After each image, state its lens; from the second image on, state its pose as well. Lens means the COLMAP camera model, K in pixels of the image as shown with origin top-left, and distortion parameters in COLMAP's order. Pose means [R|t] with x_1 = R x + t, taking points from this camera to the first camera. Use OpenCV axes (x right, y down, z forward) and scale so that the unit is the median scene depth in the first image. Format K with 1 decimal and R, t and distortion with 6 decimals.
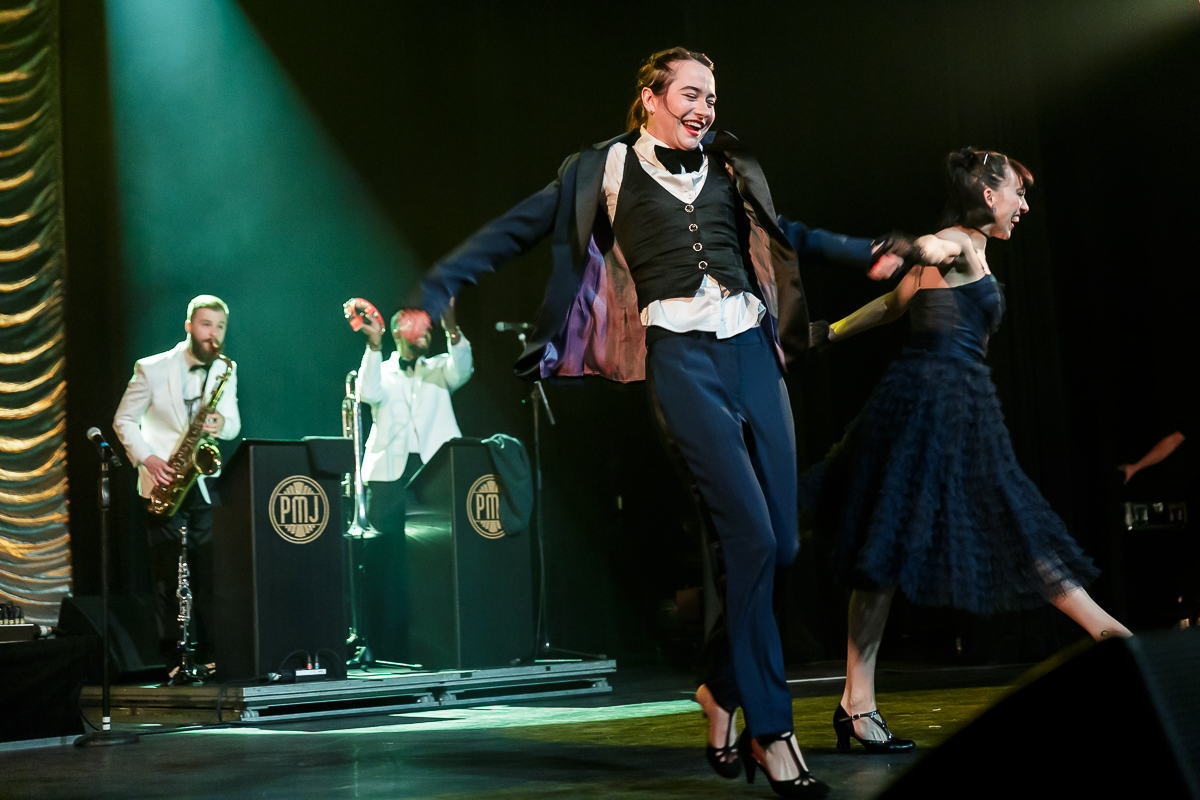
lens RADIAL K [[2060.5, 0, 677.3], [0, 2060.5, 370.7], [0, 0, 1]] dist [0.007020, -0.146112]
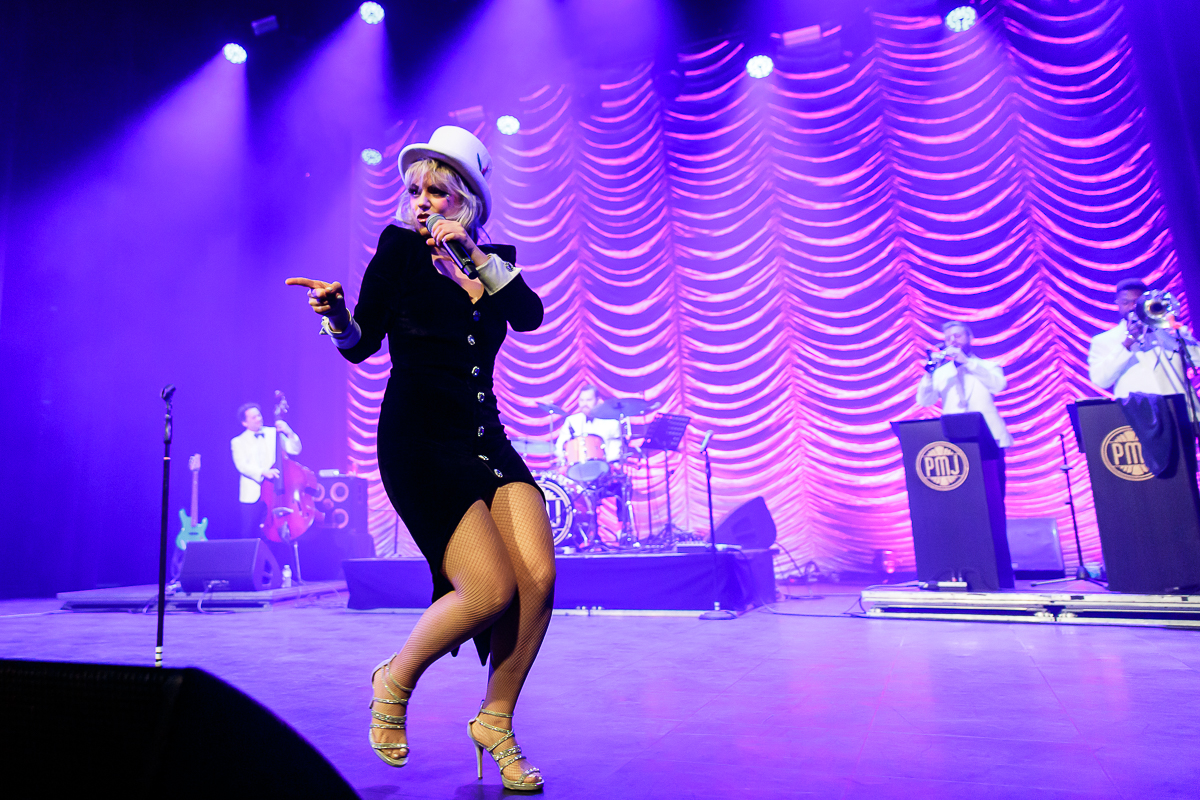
lens RADIAL K [[943.2, 0, 478.8], [0, 943.2, 318.3], [0, 0, 1]] dist [-0.004004, 0.009196]
pose [[0.161208, -0.183568, -0.969698, 0.413434], [0.124136, 0.978518, -0.164601, 0.034895], [0.979082, -0.093840, 0.180532, 0.575251]]
